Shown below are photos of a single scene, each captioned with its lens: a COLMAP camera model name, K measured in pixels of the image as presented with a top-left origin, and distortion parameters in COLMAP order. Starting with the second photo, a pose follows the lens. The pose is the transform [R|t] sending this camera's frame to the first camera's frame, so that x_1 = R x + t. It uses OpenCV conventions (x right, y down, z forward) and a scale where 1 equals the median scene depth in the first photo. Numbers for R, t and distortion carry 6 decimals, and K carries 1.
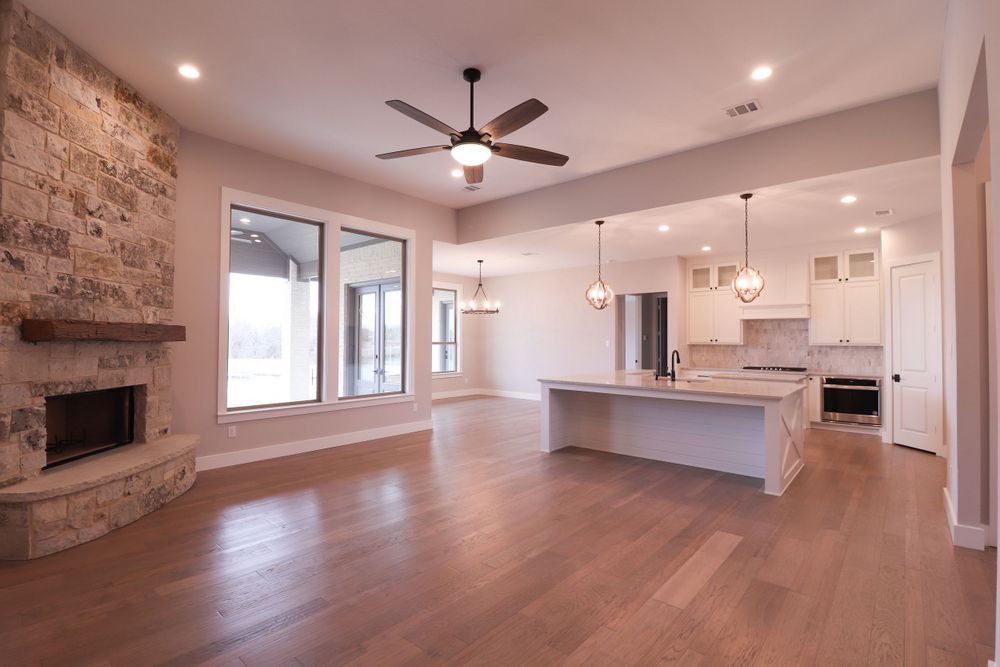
lens RADIAL K [[464.2, 0, 497.9], [0, 464.2, 329.0], [0, 0, 1]] dist [-0.000474, -0.000142]
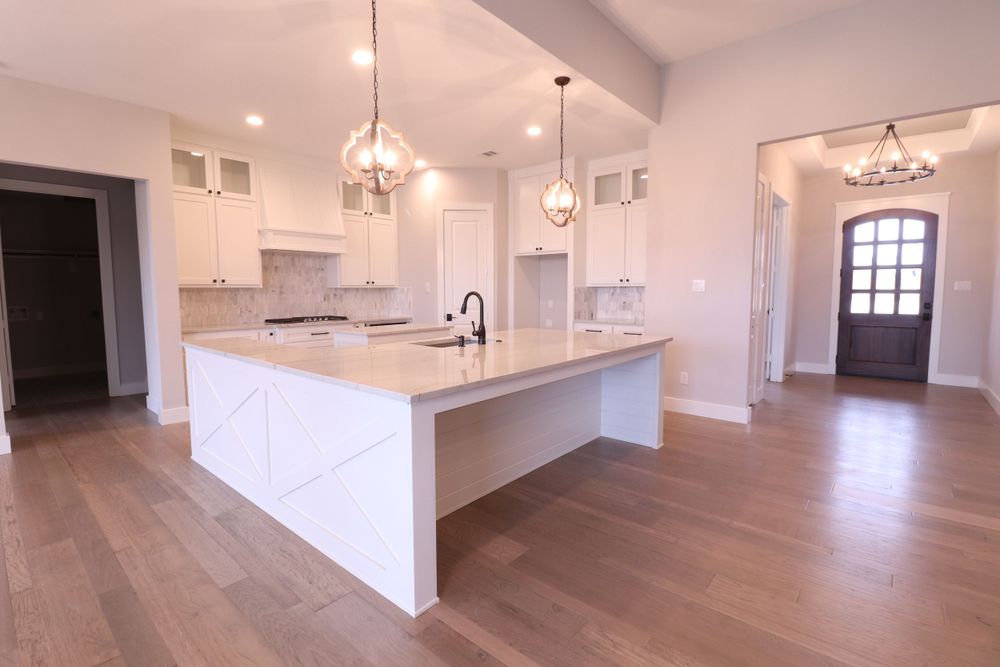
lens RADIAL K [[464.2, 0, 497.9], [0, 464.2, 329.0], [0, 0, 1]] dist [-0.000474, -0.000142]
pose [[-0.001739, -0.089743, 0.995963, -0.162287], [-0.021902, 0.995729, 0.089683, 0.028503], [-0.999759, -0.021657, -0.003697, 0.734412]]
